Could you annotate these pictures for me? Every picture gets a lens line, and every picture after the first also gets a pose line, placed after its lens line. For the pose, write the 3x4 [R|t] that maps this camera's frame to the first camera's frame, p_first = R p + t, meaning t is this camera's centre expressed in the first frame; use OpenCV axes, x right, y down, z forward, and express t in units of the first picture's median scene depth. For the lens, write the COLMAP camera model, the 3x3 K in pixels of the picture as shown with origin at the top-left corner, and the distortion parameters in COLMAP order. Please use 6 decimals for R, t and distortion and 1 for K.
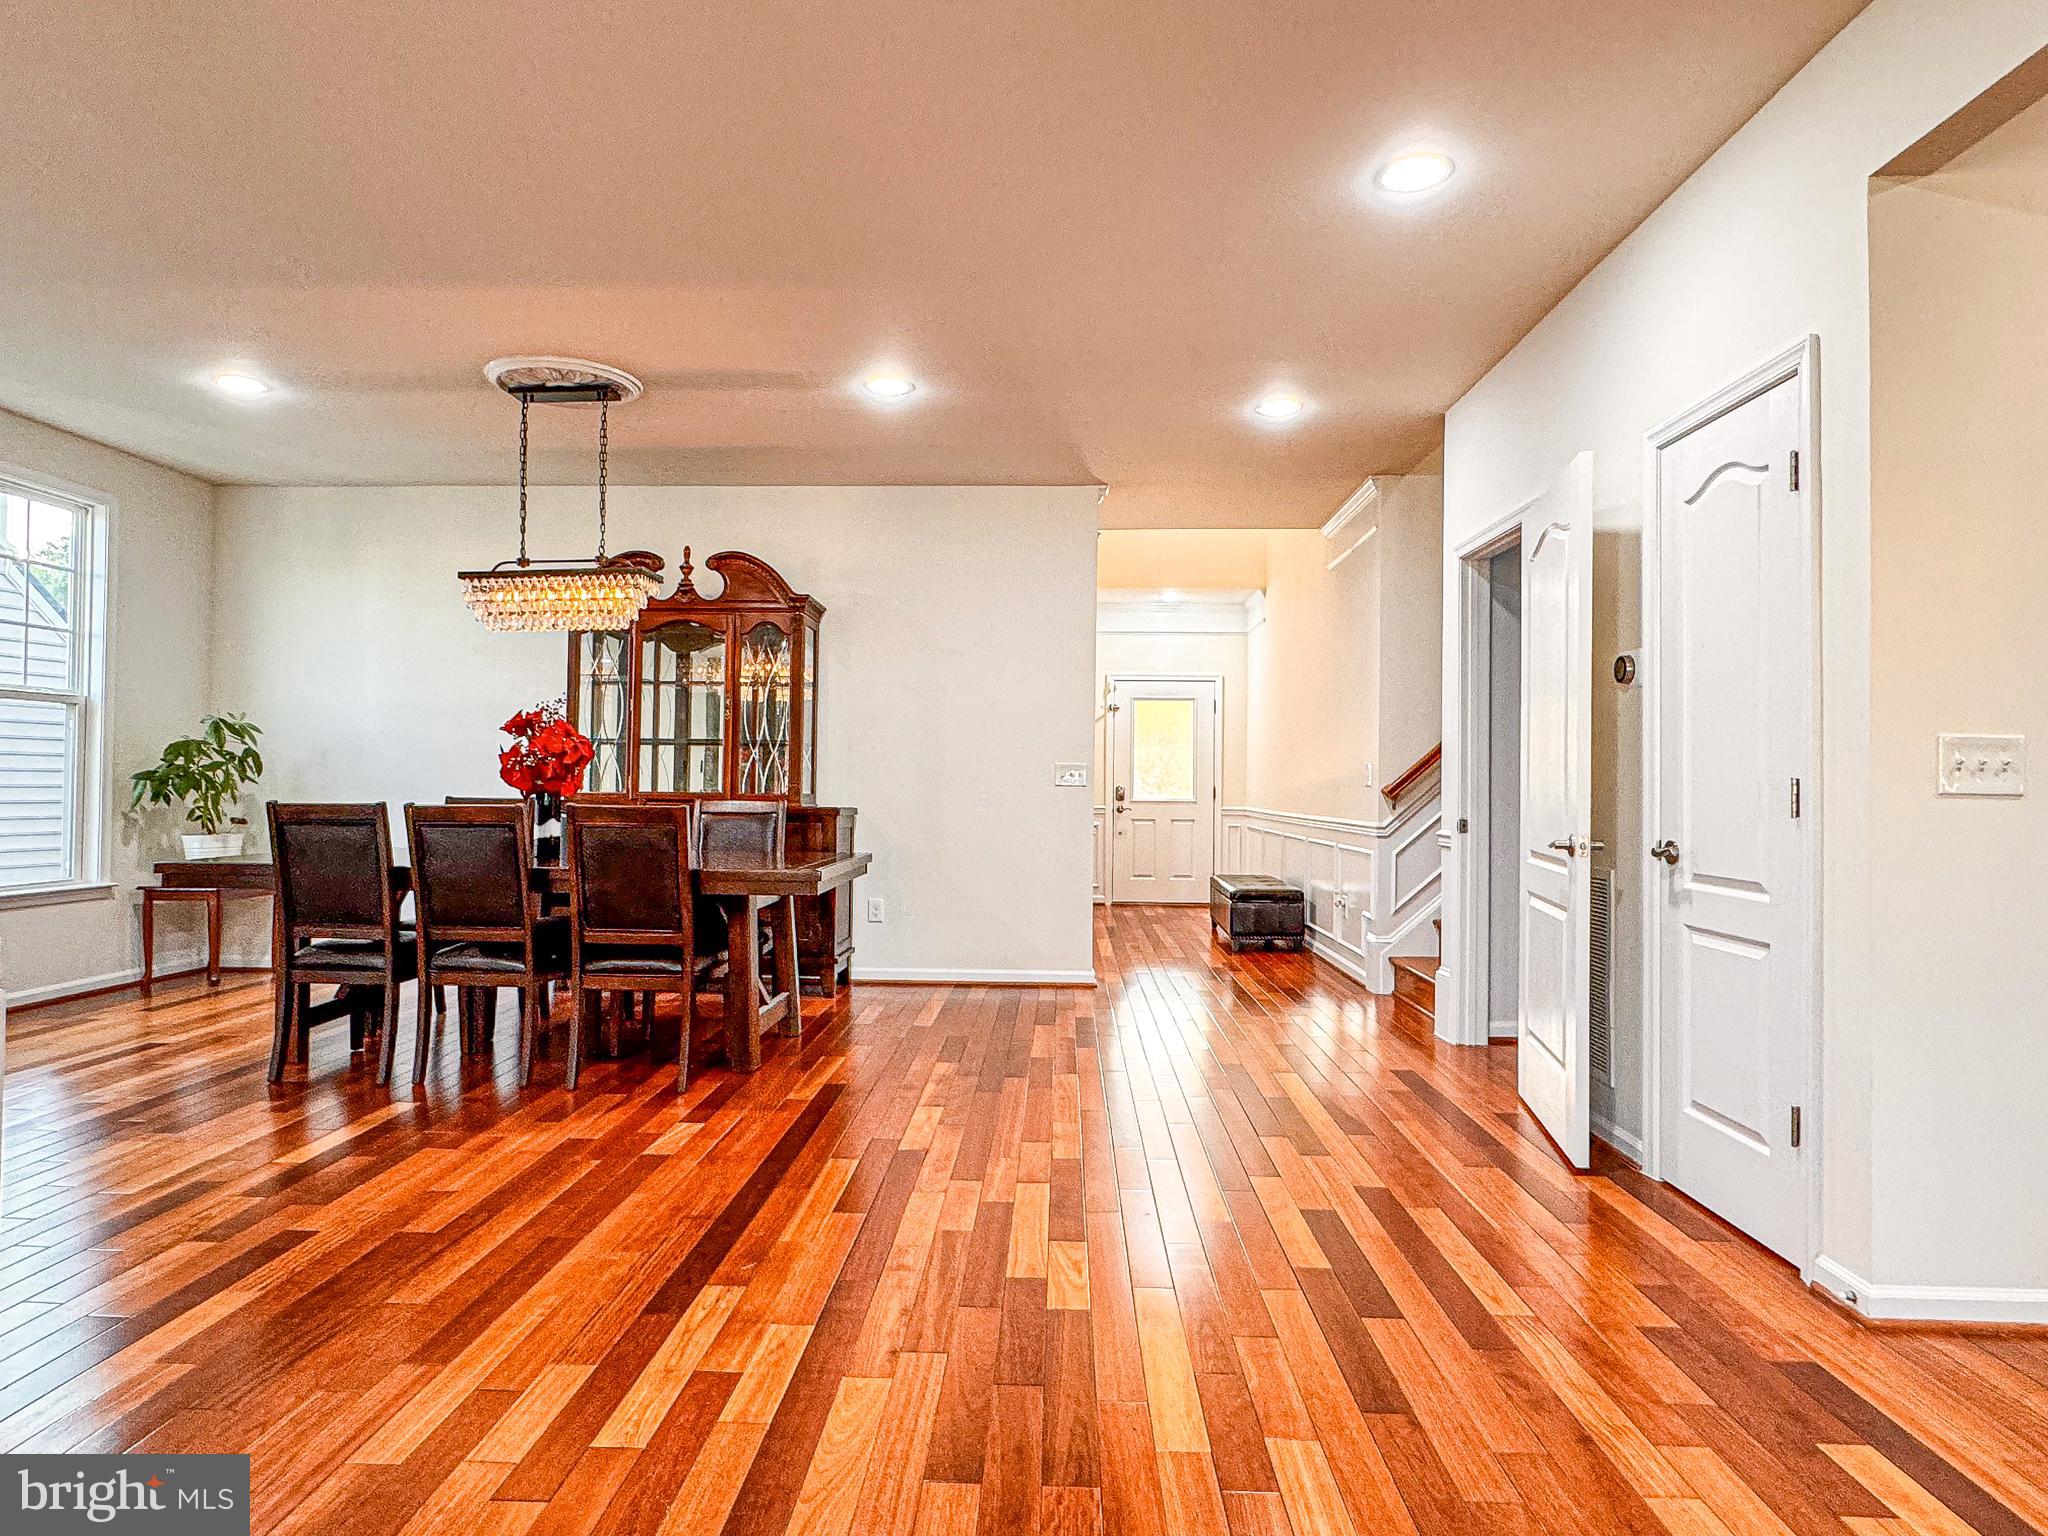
lens RADIAL K [[1151.2, 0, 1019.6], [0, 1151.2, 762.1], [0, 0, 1]] dist [-0.002123, -0.000091]
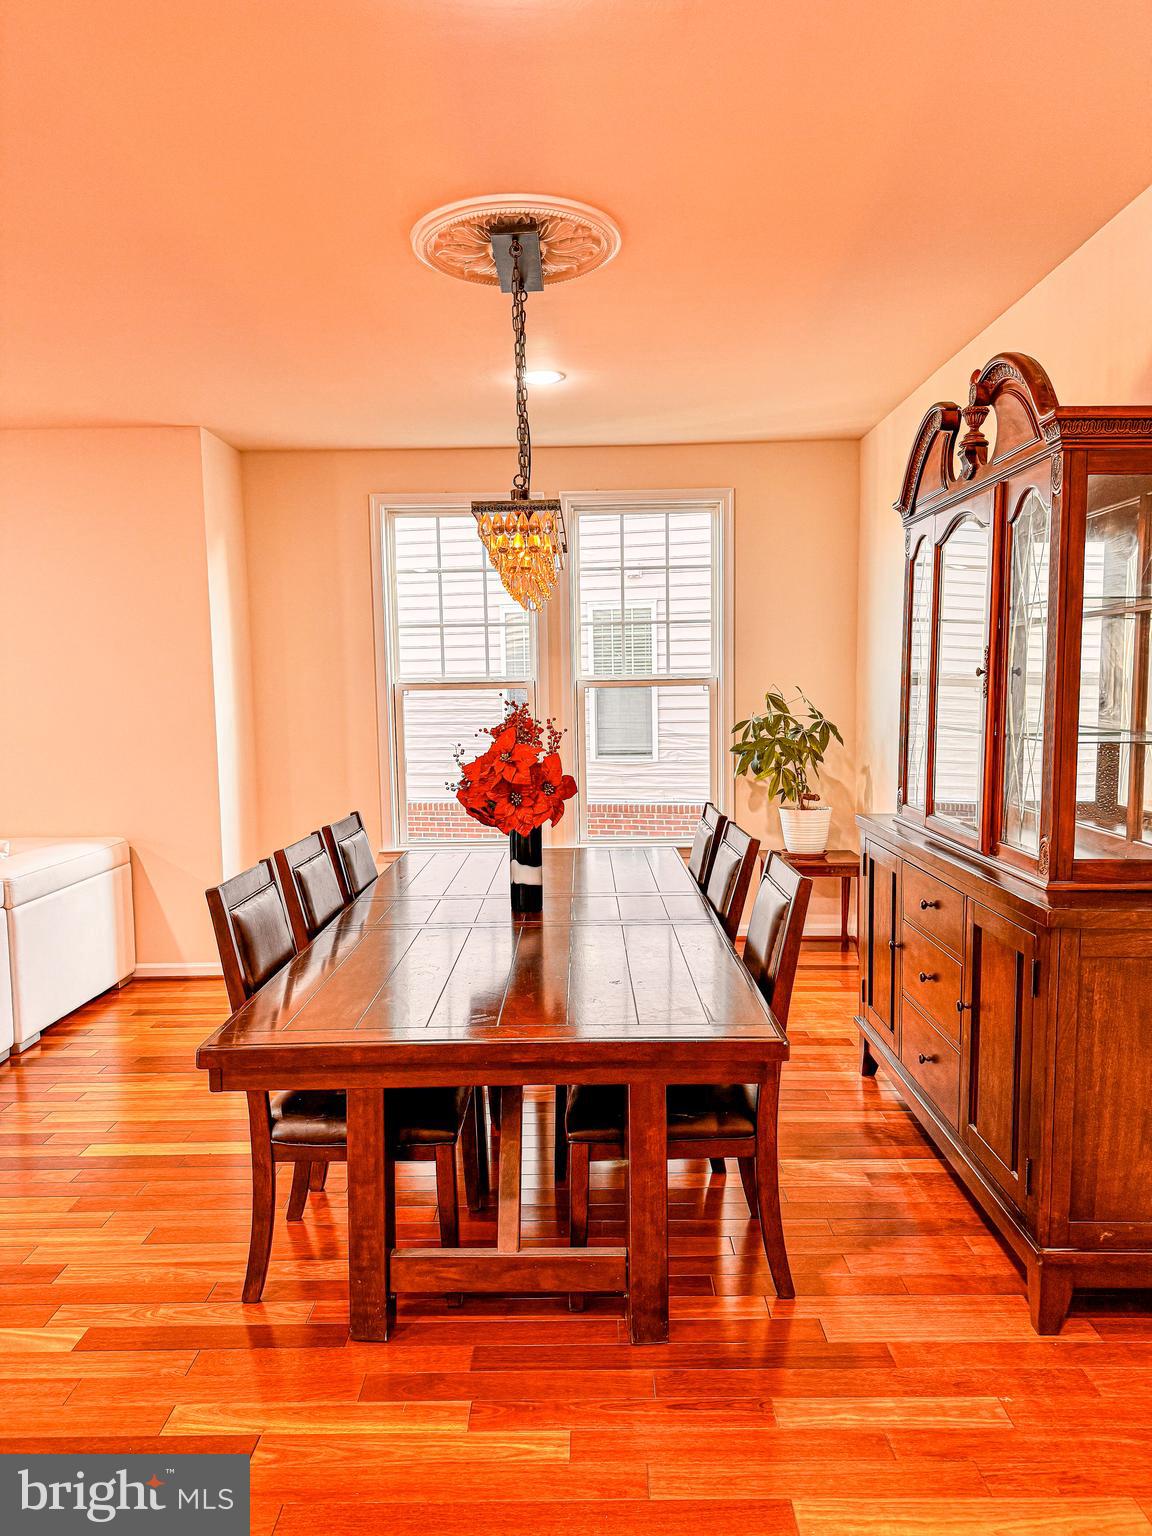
lens RADIAL K [[1065.1, 0, 576.0], [0, 1065.1, 768.0], [0, 0, 1]] dist [0.130438, -0.204029]
pose [[0.031627, 0.074715, -0.996703, 0.232235], [0.037531, 0.996410, 0.075884, -0.051374], [0.998795, -0.039807, 0.028709, 0.808271]]
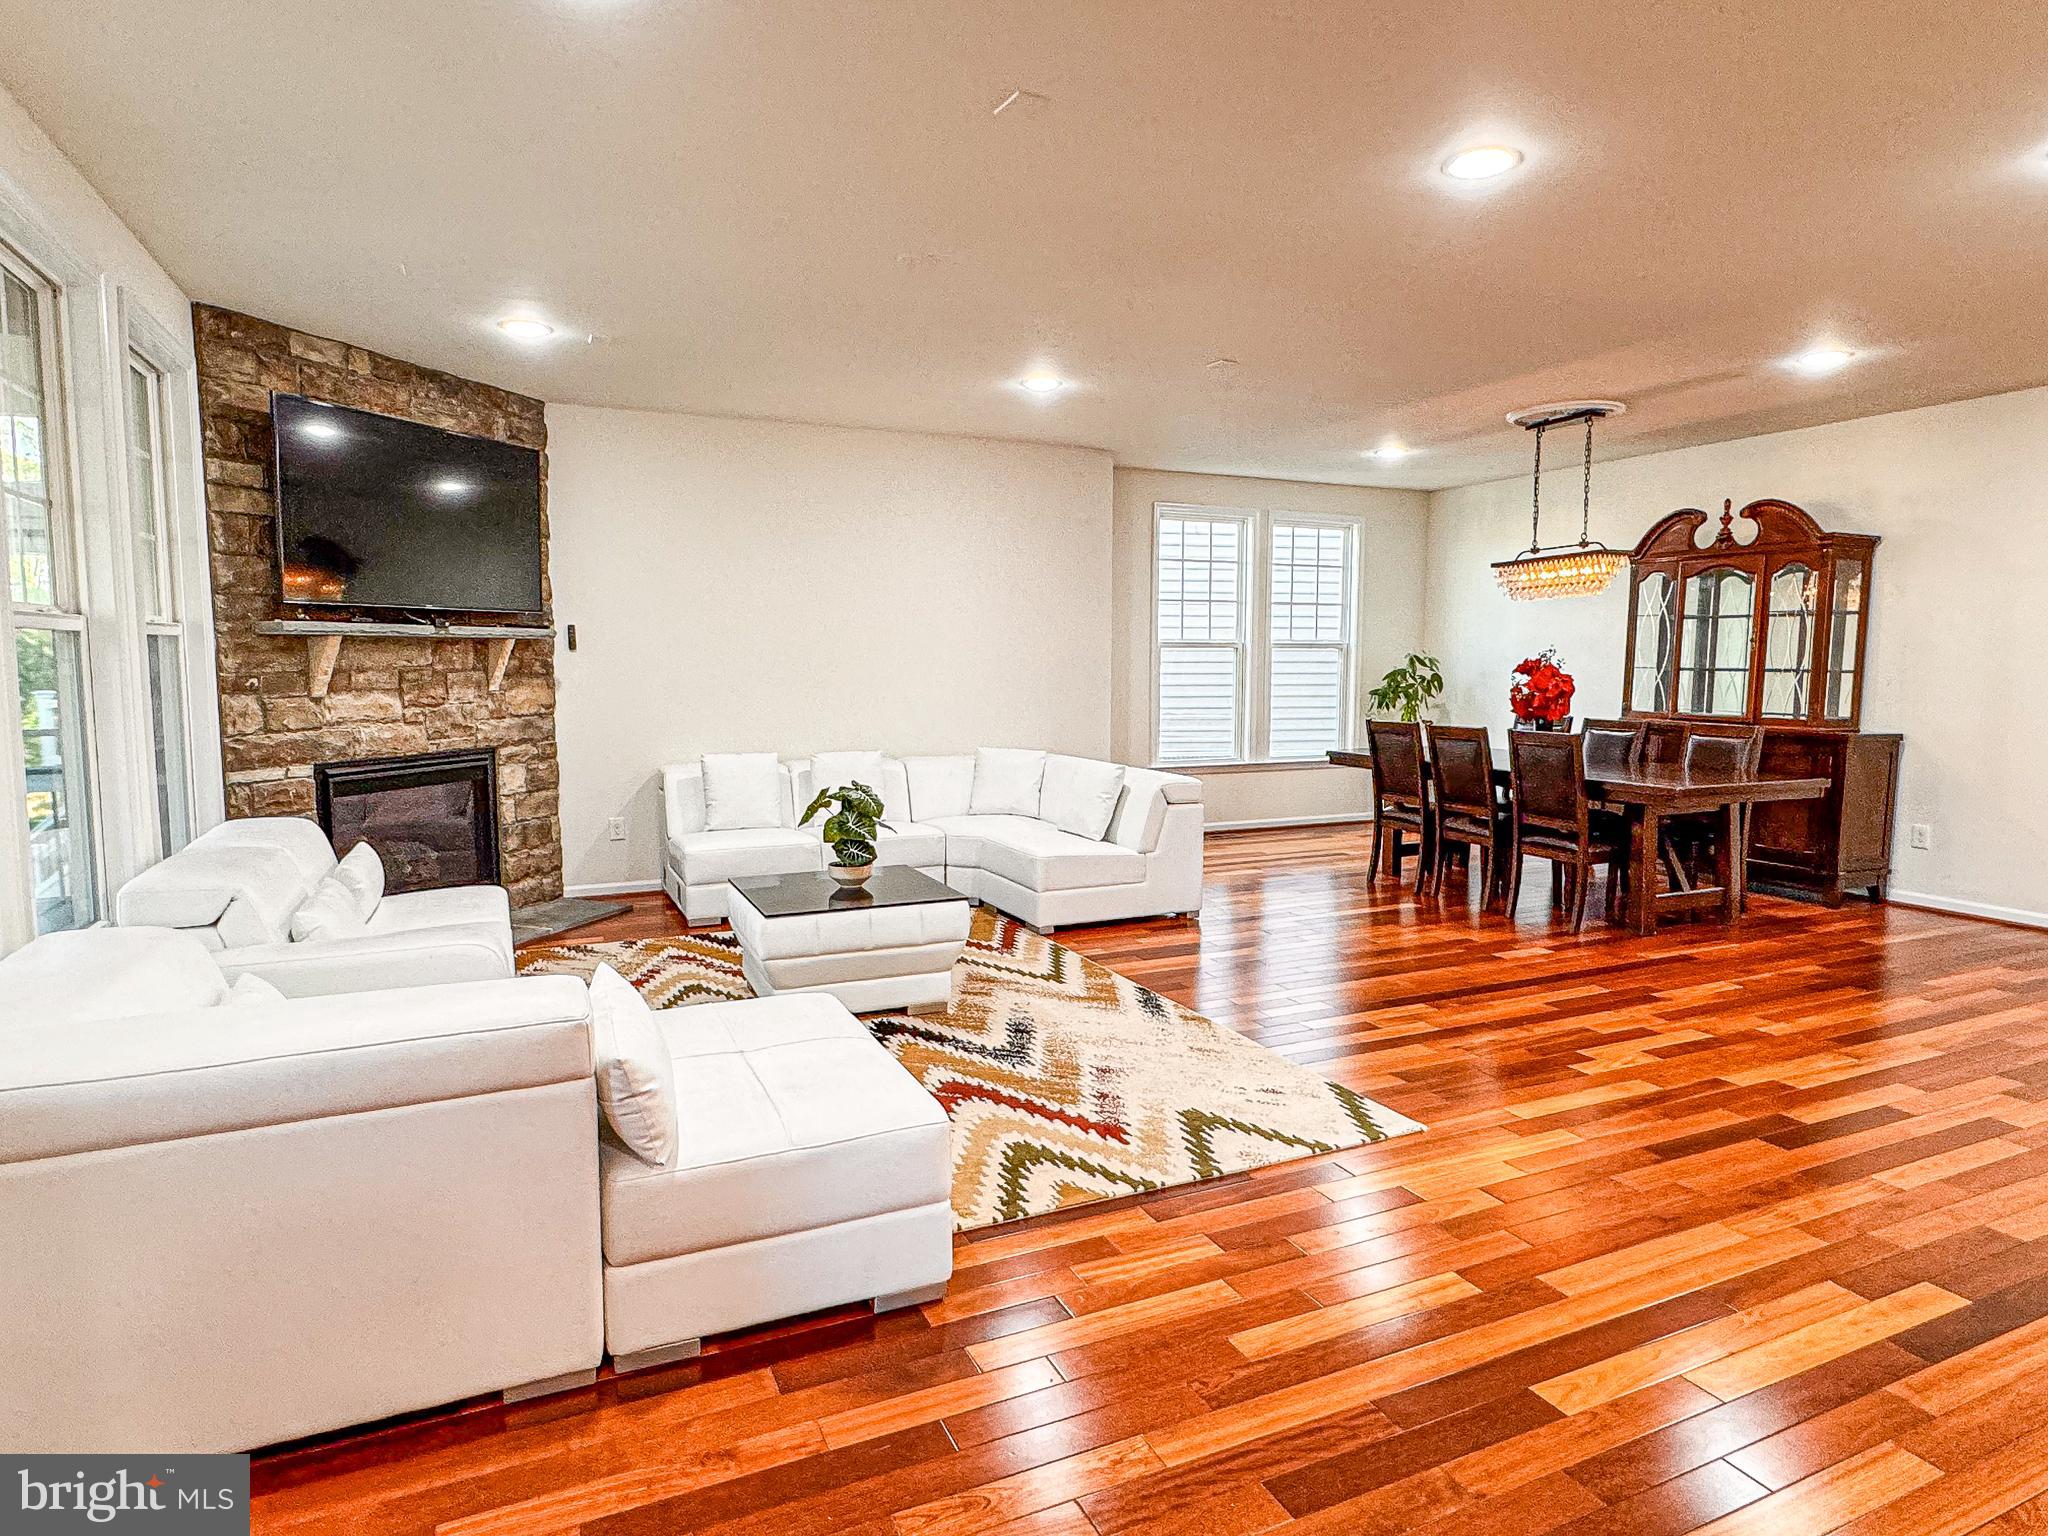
lens RADIAL K [[1151.2, 0, 1019.6], [0, 1151.2, 762.1], [0, 0, 1]] dist [-0.002123, -0.000091]
pose [[0.449366, 0.072187, -0.890426, 0.442160], [0.020581, 0.995629, 0.091102, -0.046966], [0.893111, -0.059264, 0.445916, -0.157669]]
